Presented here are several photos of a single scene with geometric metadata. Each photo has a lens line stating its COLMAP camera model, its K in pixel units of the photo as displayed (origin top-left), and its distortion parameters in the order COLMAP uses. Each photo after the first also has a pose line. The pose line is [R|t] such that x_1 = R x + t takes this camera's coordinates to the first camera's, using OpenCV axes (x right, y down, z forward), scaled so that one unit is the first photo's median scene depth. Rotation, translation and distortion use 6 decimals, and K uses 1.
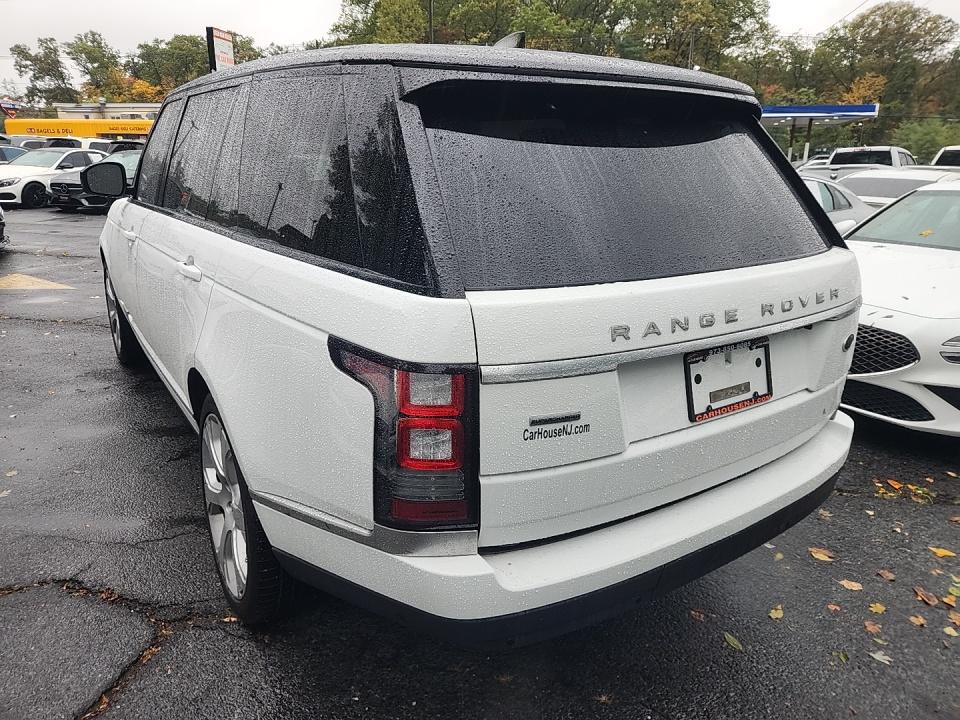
lens RADIAL K [[574.6, 0, 481.4], [0, 574.6, 355.6], [0, 0, 1]] dist [0.053215, 0.000363]
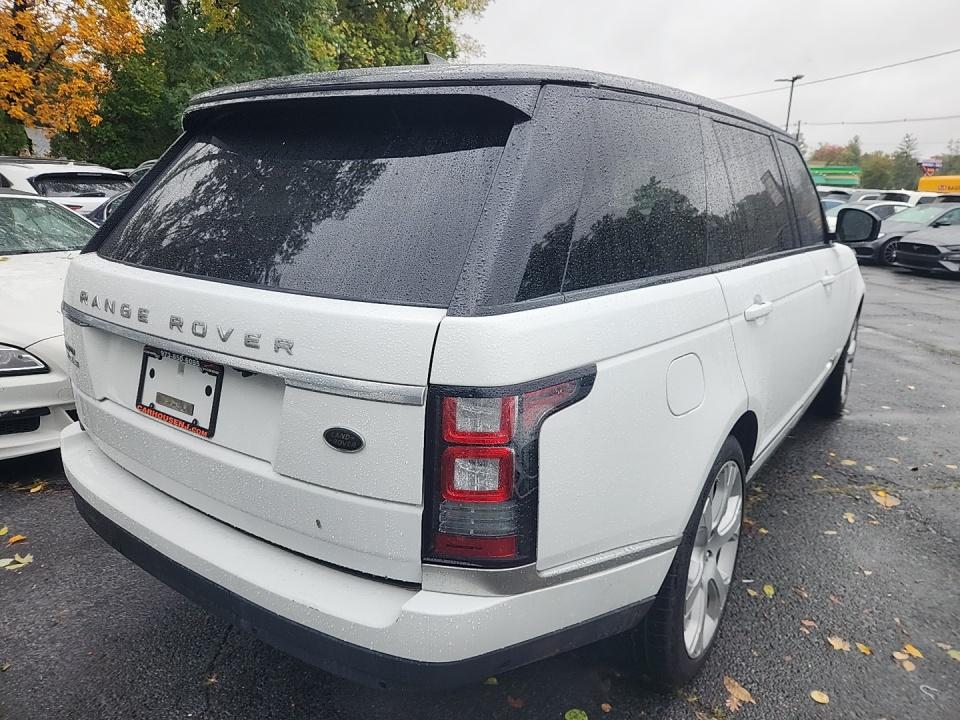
lens RADIAL K [[666.1, 0, 480.0], [0, 666.1, 360.0], [0, 0, 1]] dist [0.001406, -0.000723]
pose [[0.389776, 0.234958, -0.890432, 1.620464], [-0.303249, 0.945725, 0.116804, -0.292023], [0.869549, 0.224495, 0.439872, 0.959344]]
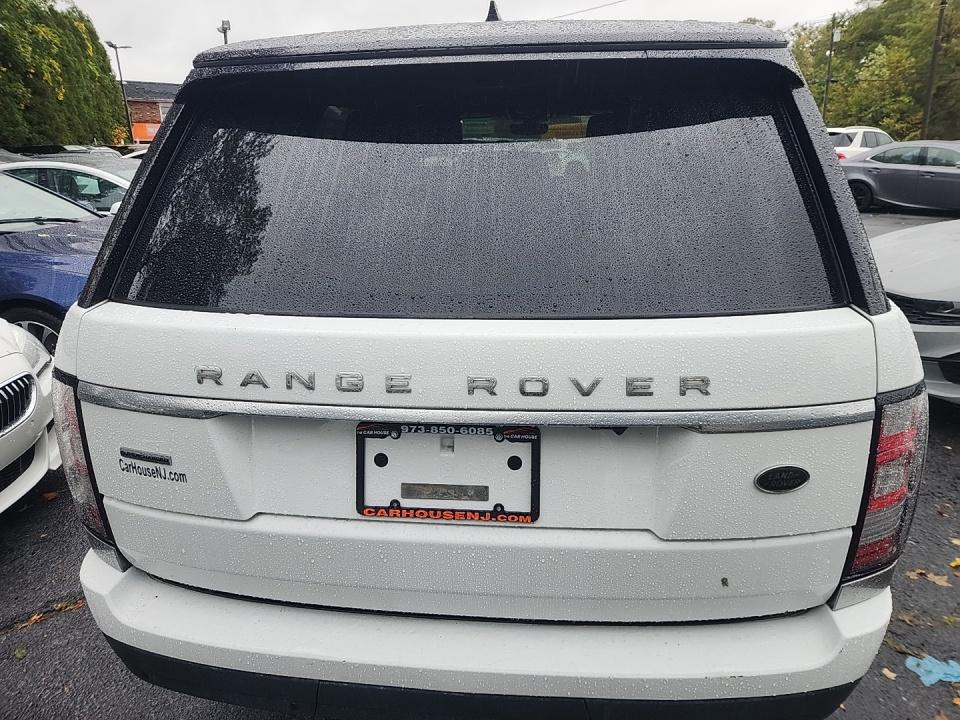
lens RADIAL K [[574.6, 0, 481.4], [0, 574.6, 355.6], [0, 0, 1]] dist [0.053215, 0.000363]
pose [[0.790337, 0.169502, -0.588759, 0.861826], [-0.161916, 0.984588, 0.066108, -0.154524], [0.590890, 0.043082, 0.805601, 0.472040]]
